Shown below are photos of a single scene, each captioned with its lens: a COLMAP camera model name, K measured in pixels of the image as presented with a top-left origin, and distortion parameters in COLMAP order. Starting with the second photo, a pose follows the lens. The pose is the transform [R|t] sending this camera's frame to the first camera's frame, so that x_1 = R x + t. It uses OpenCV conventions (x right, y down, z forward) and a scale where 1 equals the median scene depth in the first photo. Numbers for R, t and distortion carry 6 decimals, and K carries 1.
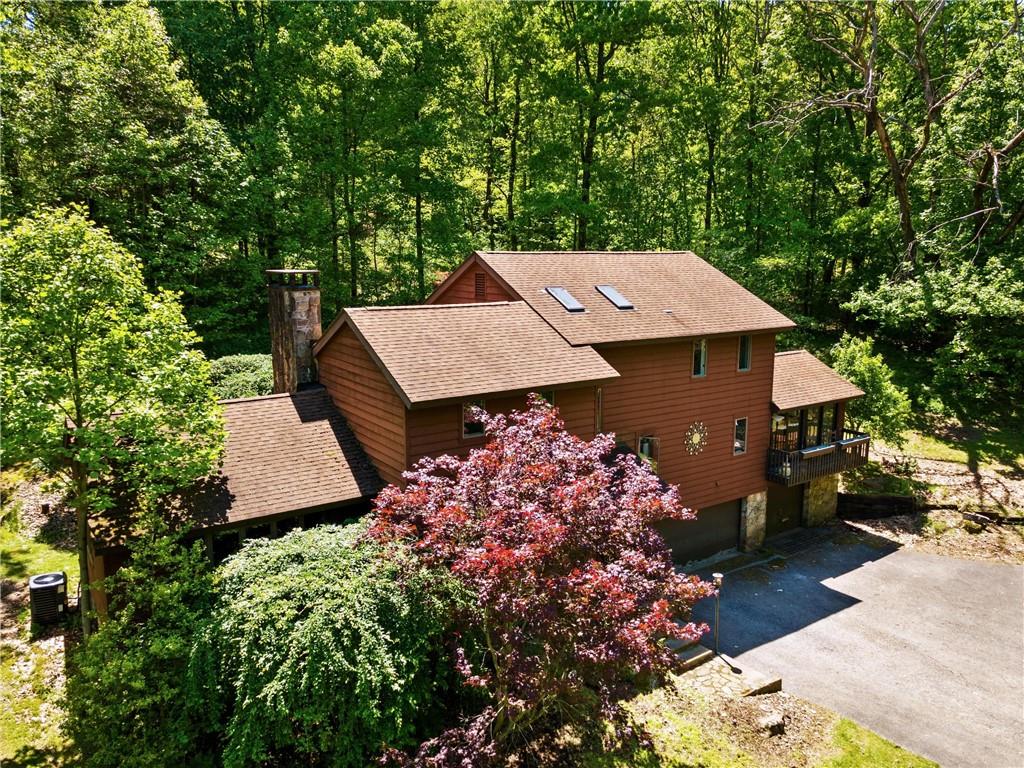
lens RADIAL K [[770.4, 0, 518.1], [0, 770.4, 380.0], [0, 0, 1]] dist [0.041377, 0.003552]
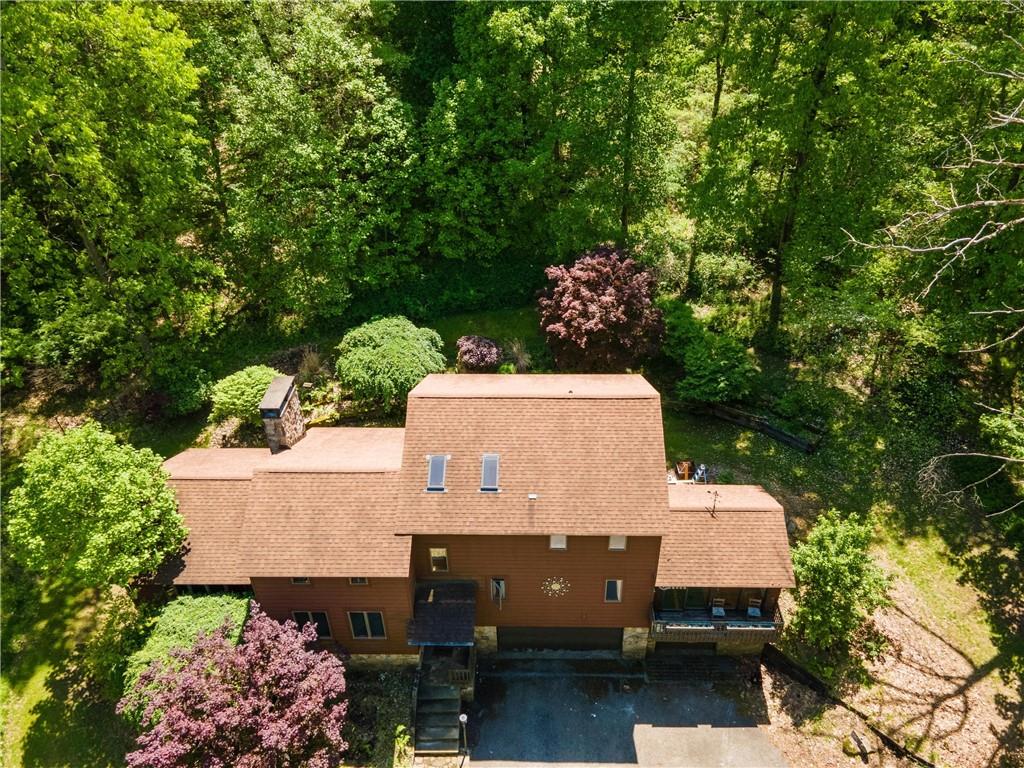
lens RADIAL K [[770.4, 0, 504.5], [0, 770.4, 382.0], [0, 0, 1]] dist [0.041377, 0.003552]
pose [[0.801299, 0.327995, -0.500339, 0.610511], [-0.071719, 0.882950, 0.463956, -0.691947], [0.593949, -0.335884, 0.731031, 0.178967]]
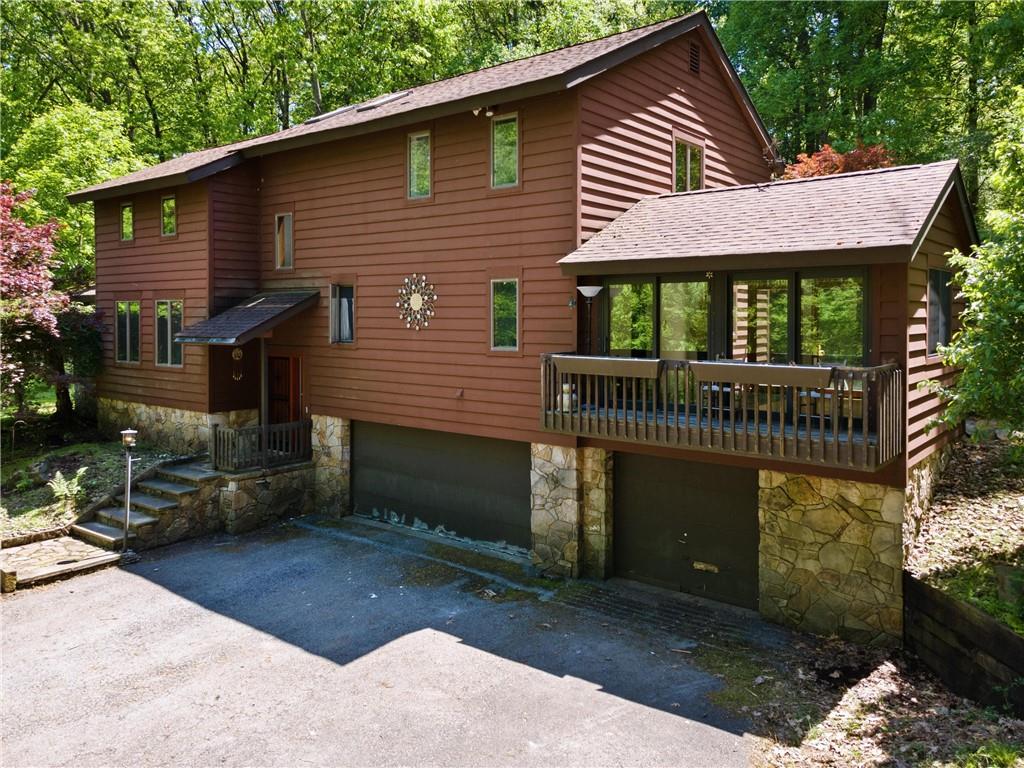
lens RADIAL K [[770.4, 0, 503.7], [0, 770.4, 321.5], [0, 0, 1]] dist [0.041377, 0.003552]
pose [[0.269353, 0.008569, -0.963003, 0.767631], [-0.164556, 0.985664, -0.037256, 0.094529], [0.948878, 0.168503, 0.266902, 0.841115]]
